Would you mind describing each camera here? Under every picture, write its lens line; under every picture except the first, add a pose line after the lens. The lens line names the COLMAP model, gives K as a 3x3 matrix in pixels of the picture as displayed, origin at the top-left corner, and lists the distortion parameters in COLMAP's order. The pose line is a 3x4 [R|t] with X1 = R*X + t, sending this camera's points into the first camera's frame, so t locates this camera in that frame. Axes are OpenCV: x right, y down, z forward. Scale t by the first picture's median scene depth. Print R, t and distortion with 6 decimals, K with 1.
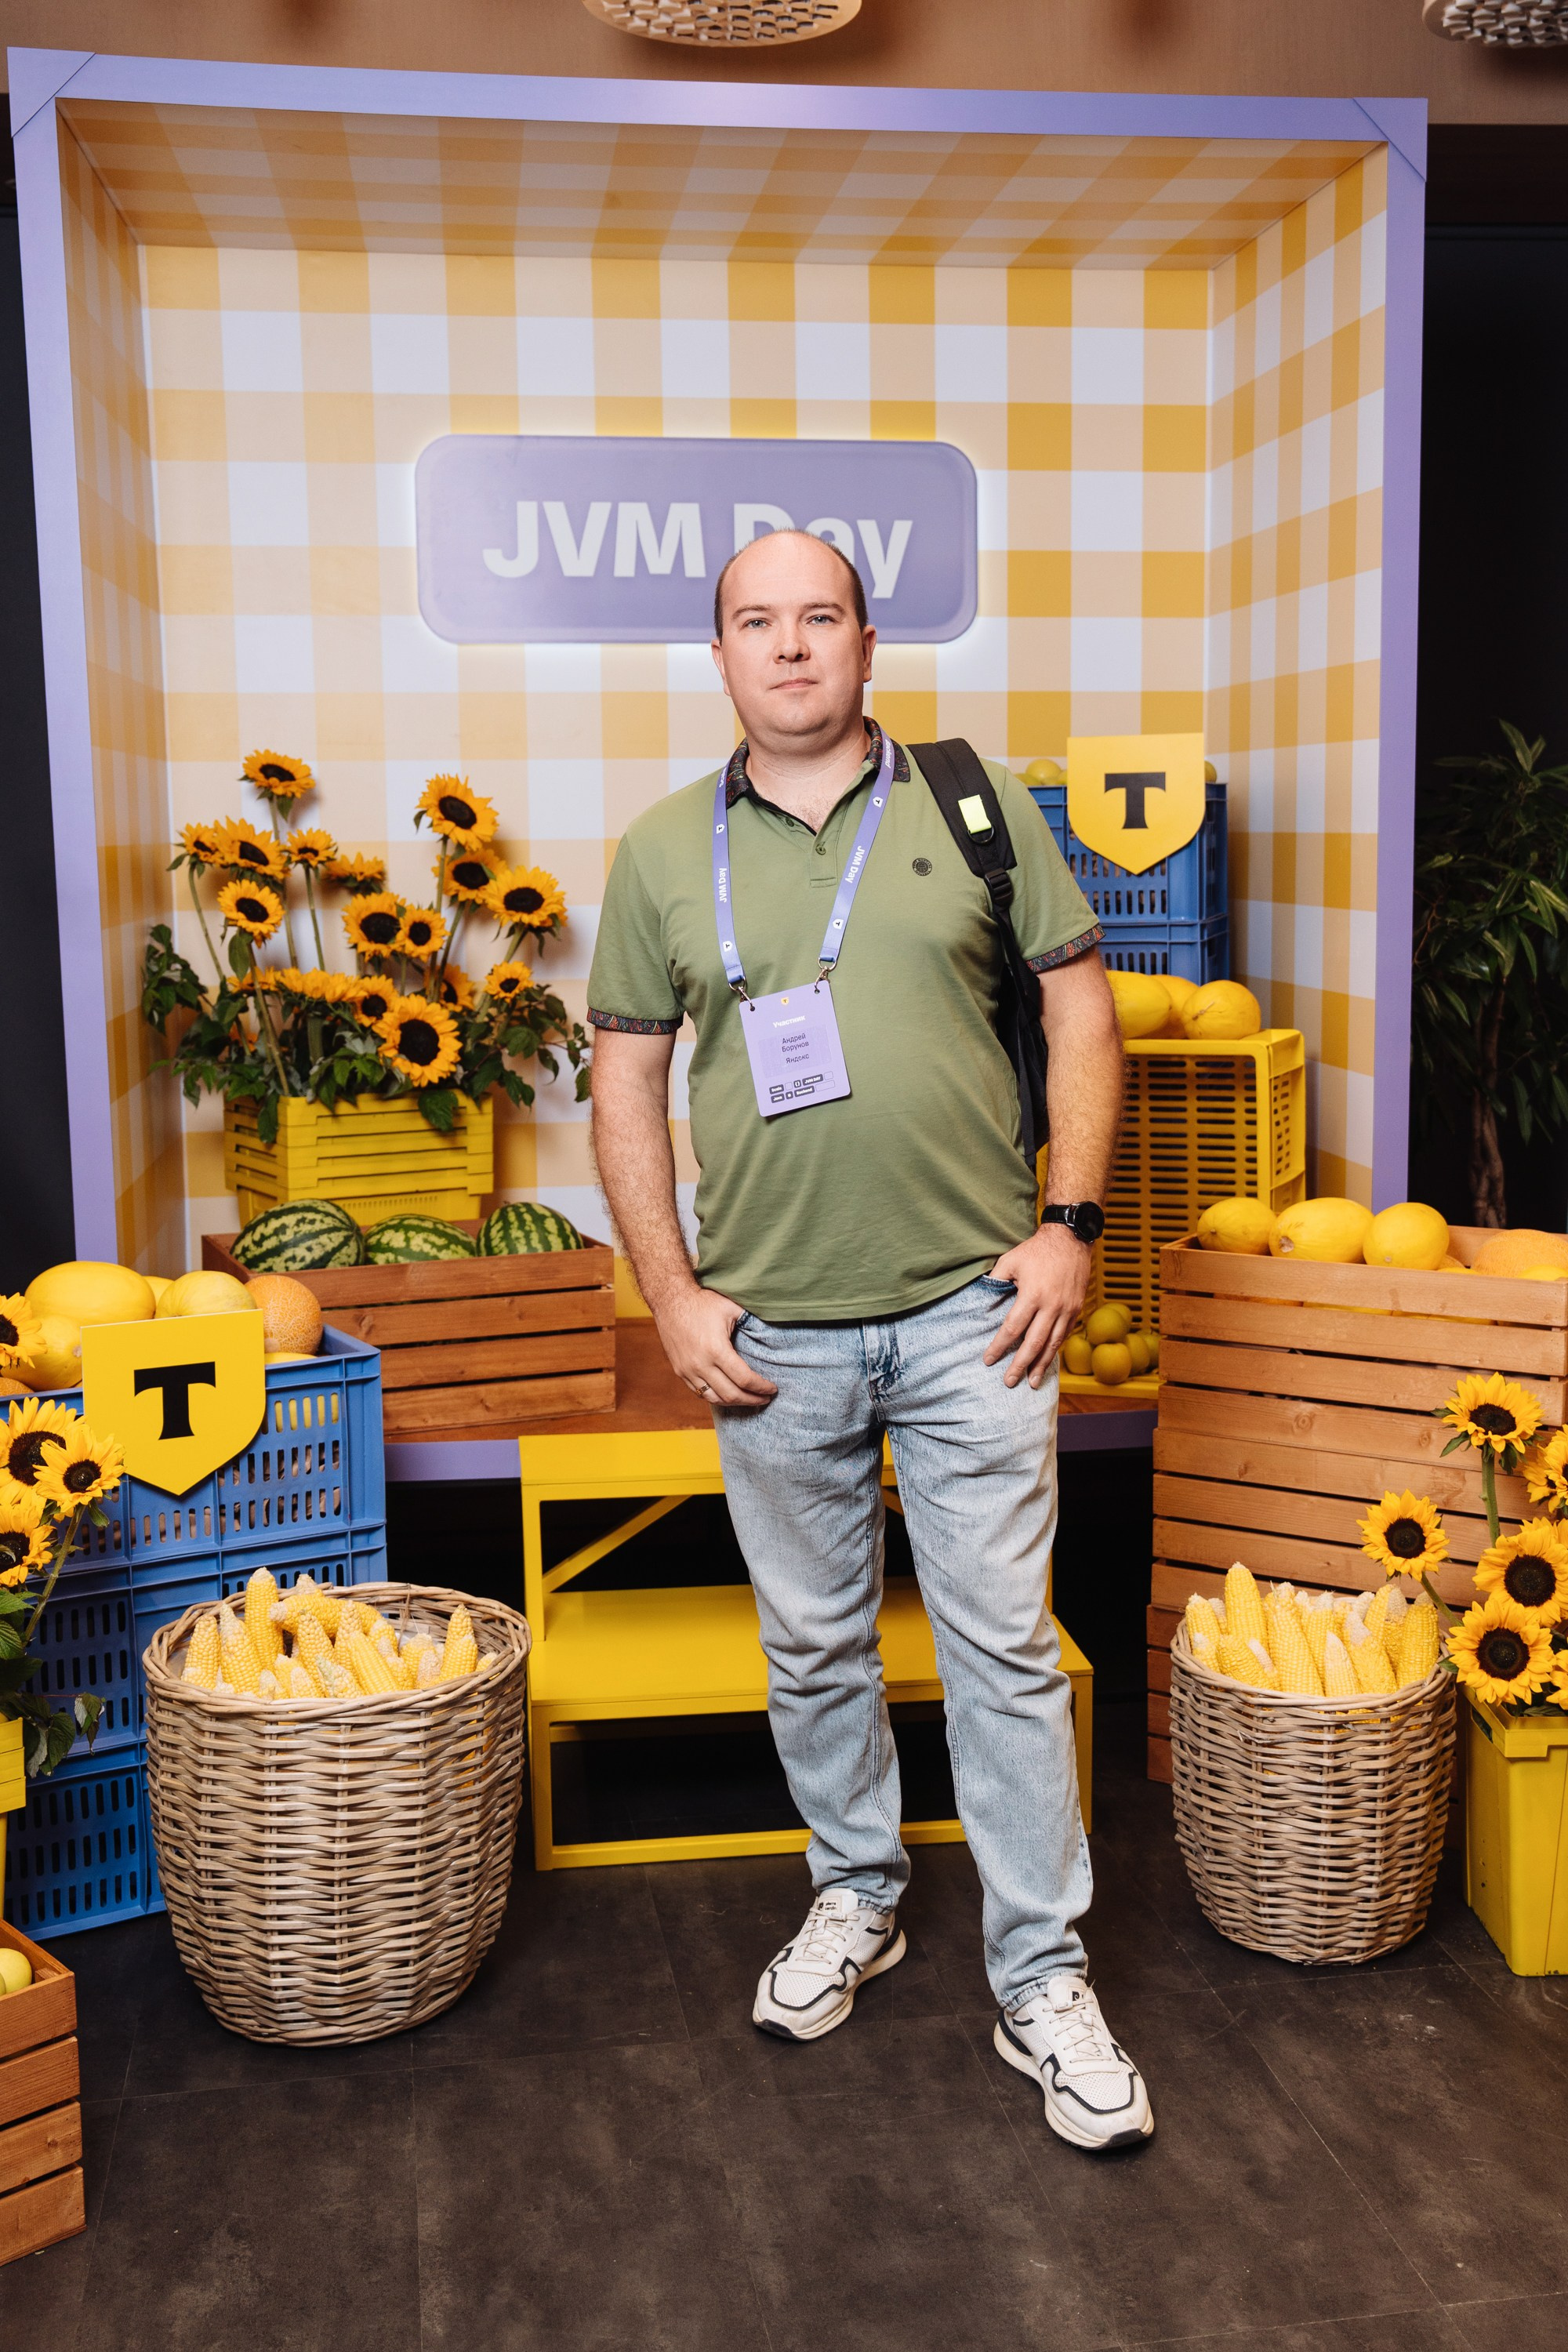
lens RADIAL K [[2474.1, 0, 836.8], [0, 2474.1, 1136.7], [0, 0, 1]] dist [0.004816, 0.123973]
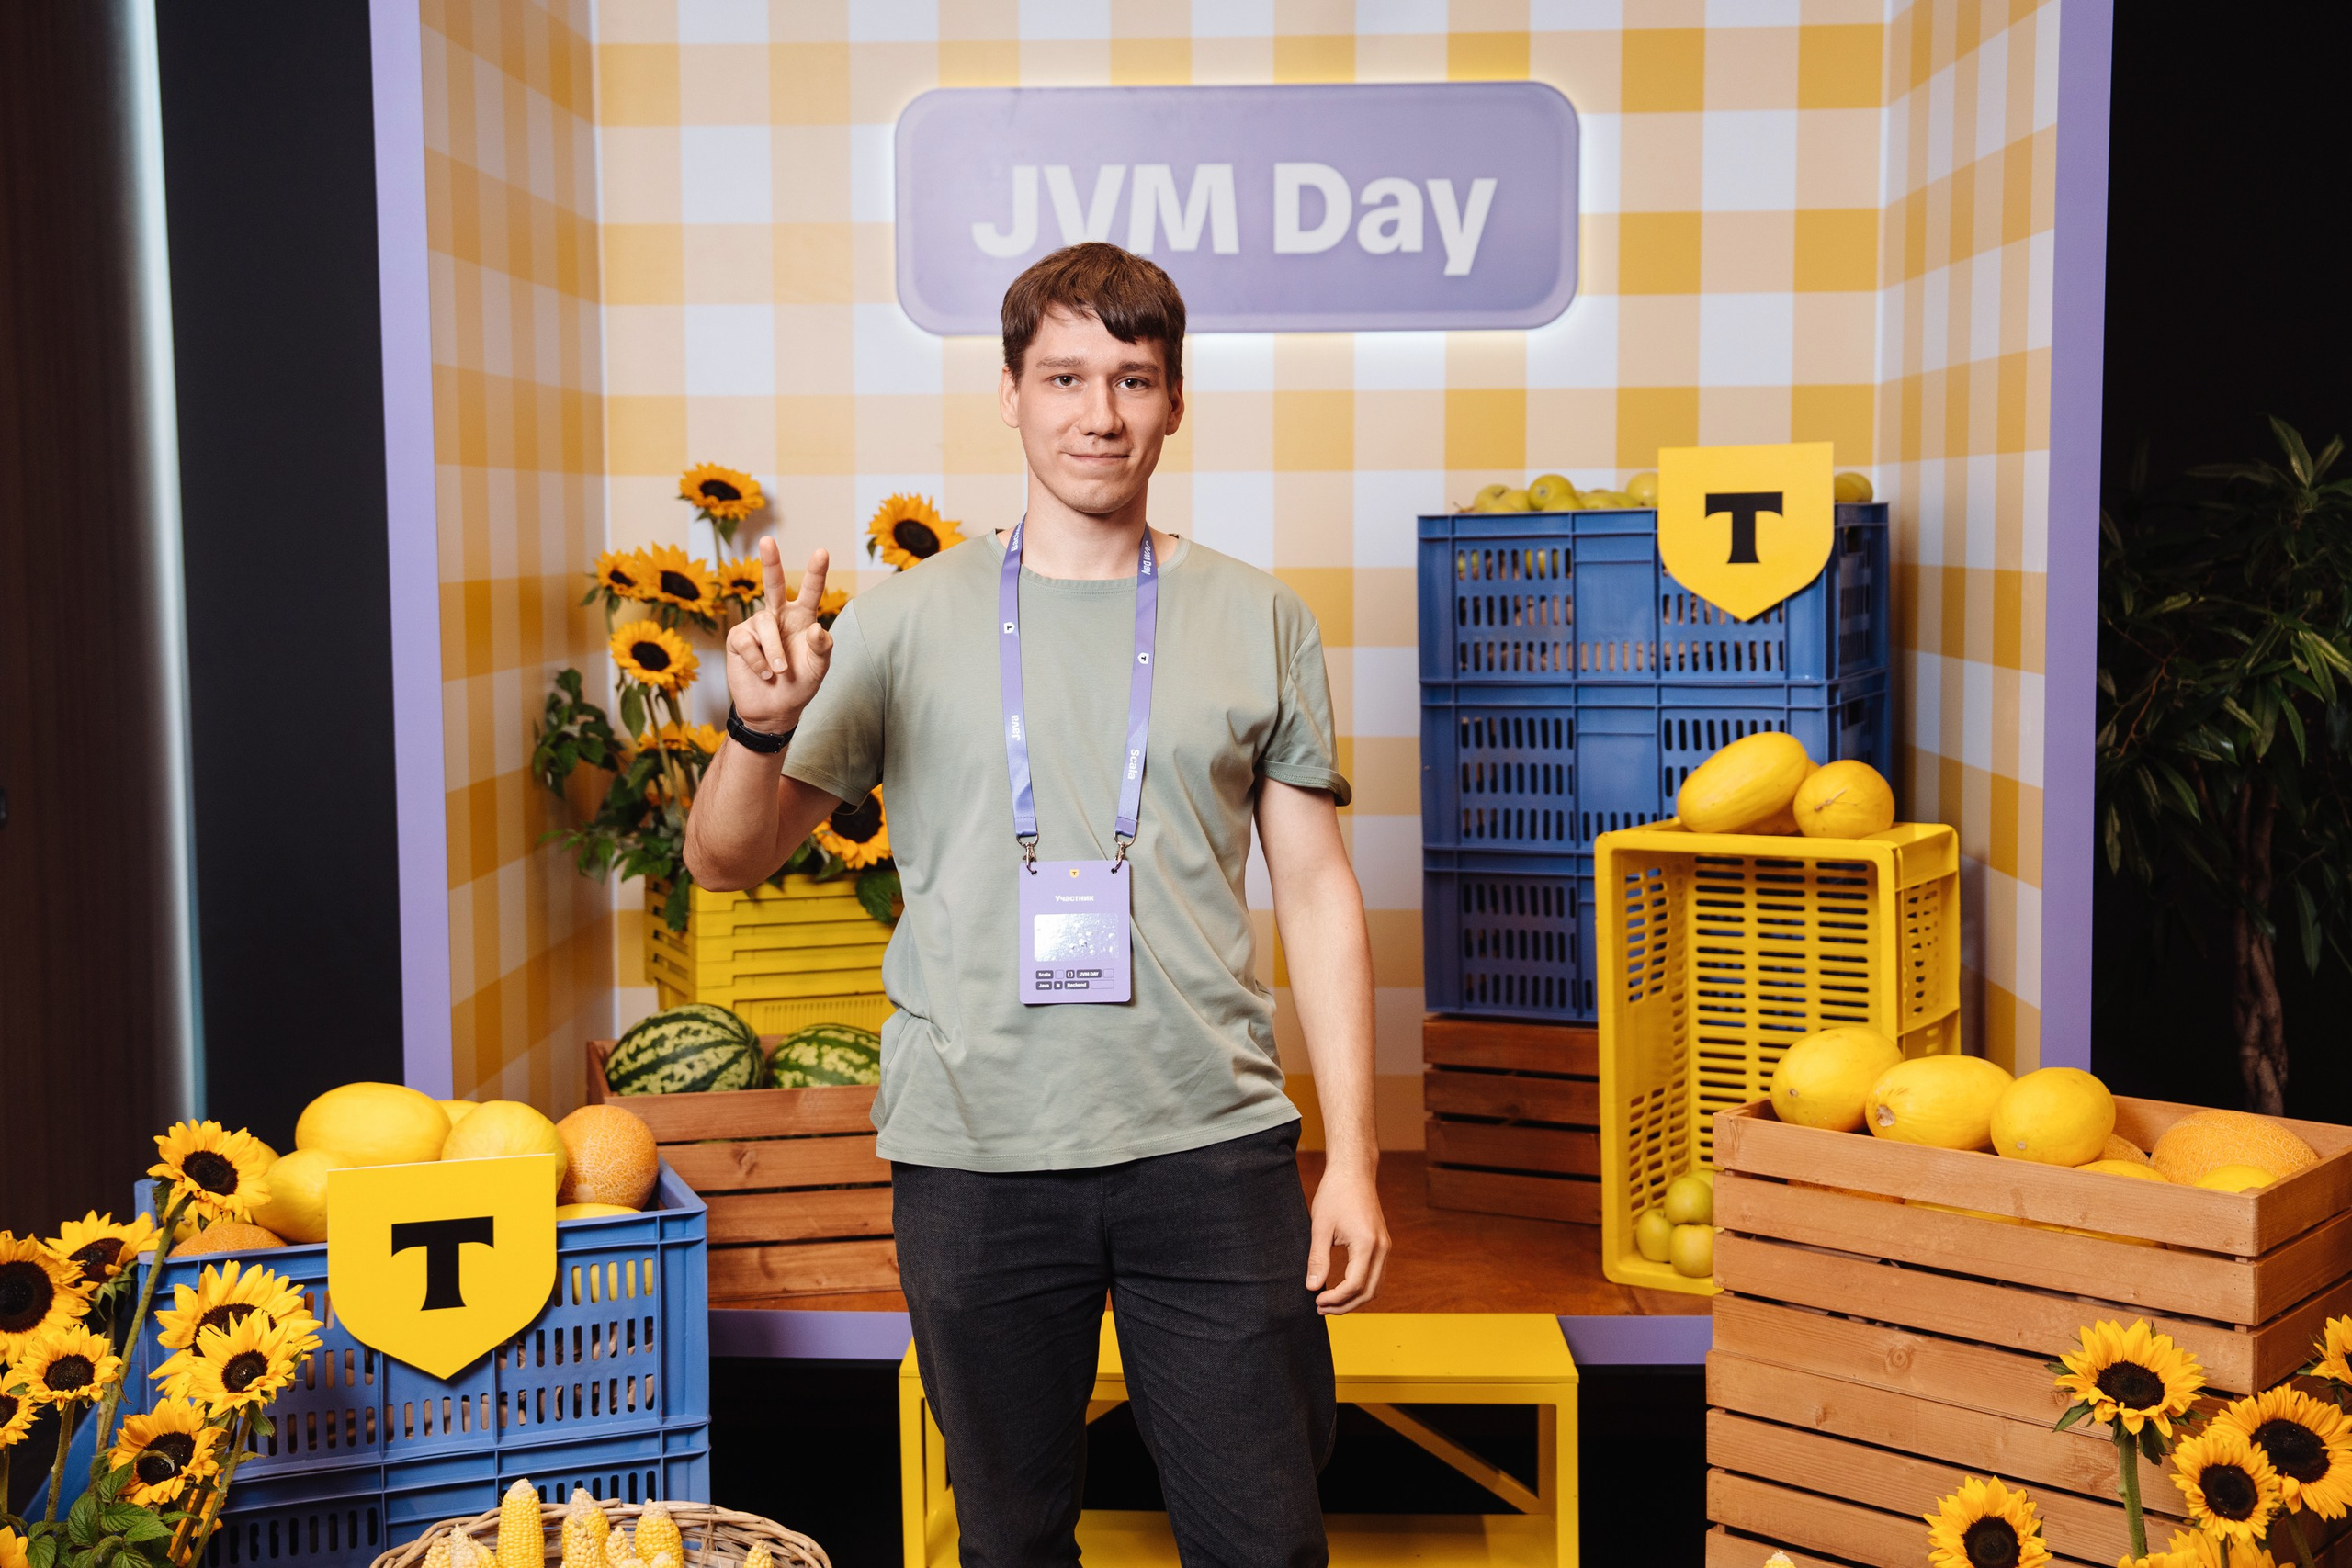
lens RADIAL K [[2840.9, 0, 1132.6], [0, 2840.9, 747.6], [0, 0, 1]] dist [0.076115, 0.110238]
pose [[0.982487, 0.017501, -0.185508, 0.126790], [-0.025897, 0.998742, -0.042928, -0.028286], [0.184524, 0.046981, 0.981705, 0.100382]]
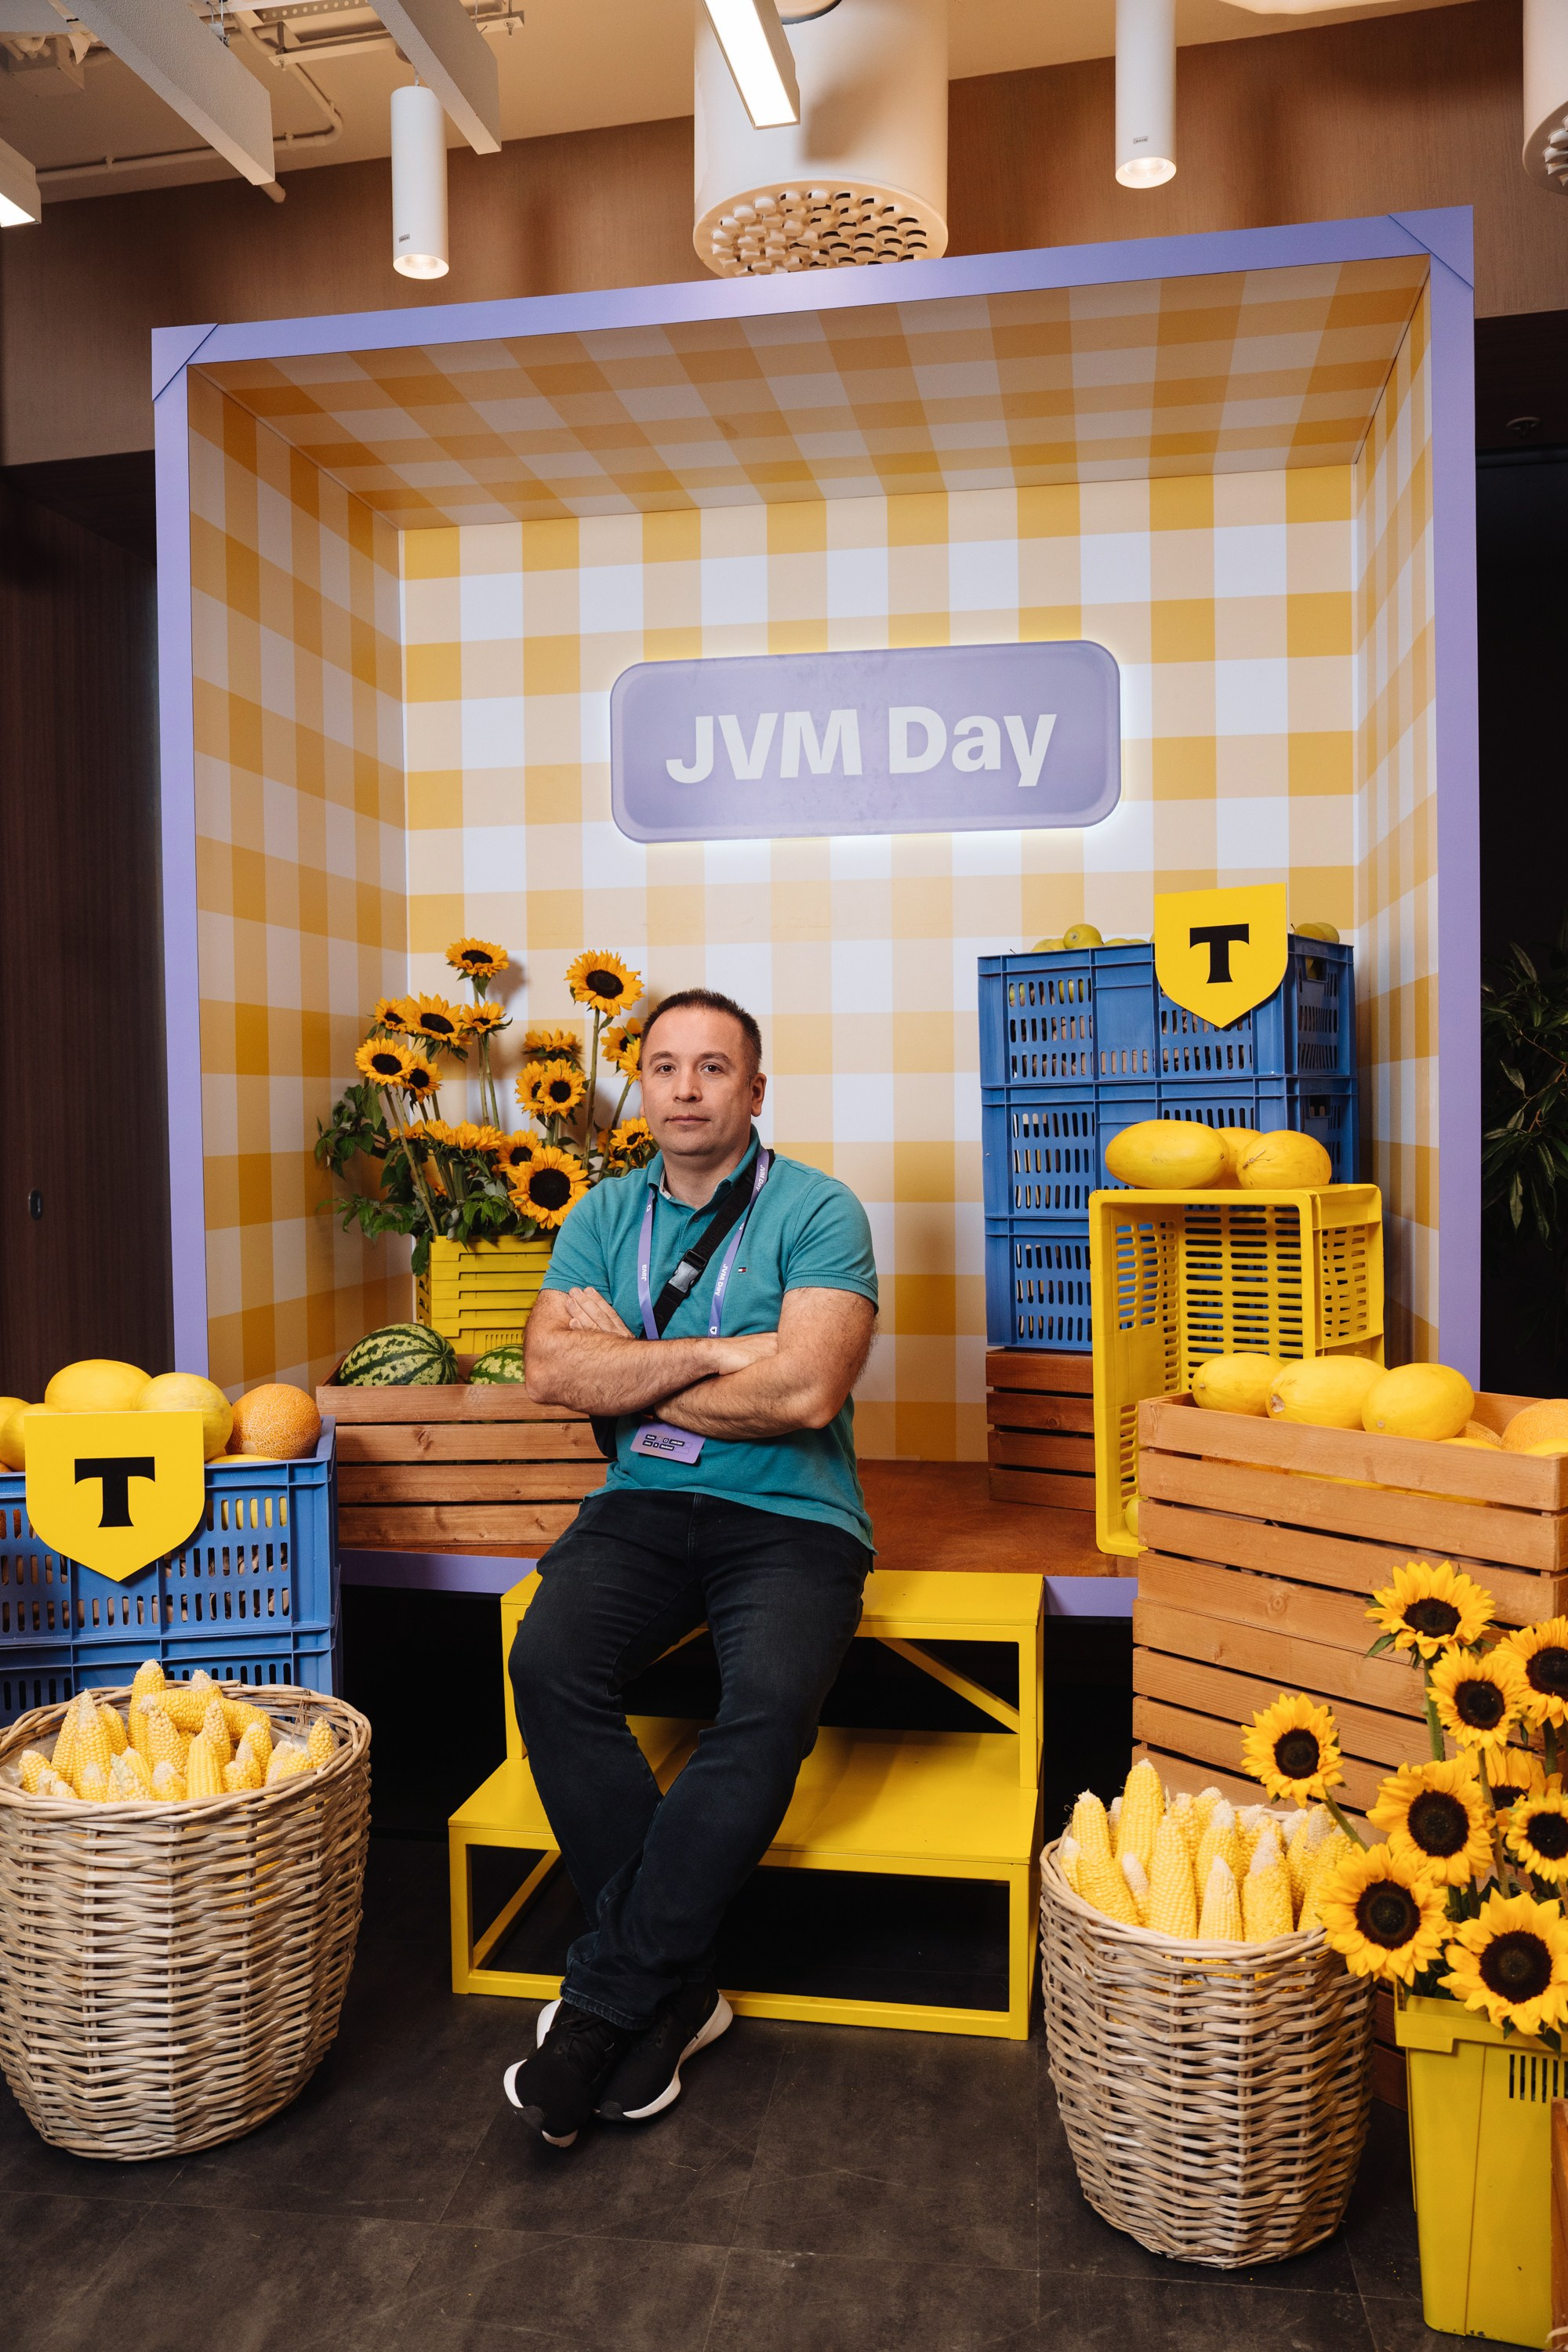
lens RADIAL K [[1859.8, 0, 784.0], [0, 1859.8, 1176.0], [0, 0, 1]] dist [-0.078615, 0.110194]
pose [[0.946892, 0.010202, -0.321390, 0.248515], [-0.038460, 0.995915, -0.081699, 0.024975], [0.319244, 0.089721, 0.943416, 0.327255]]
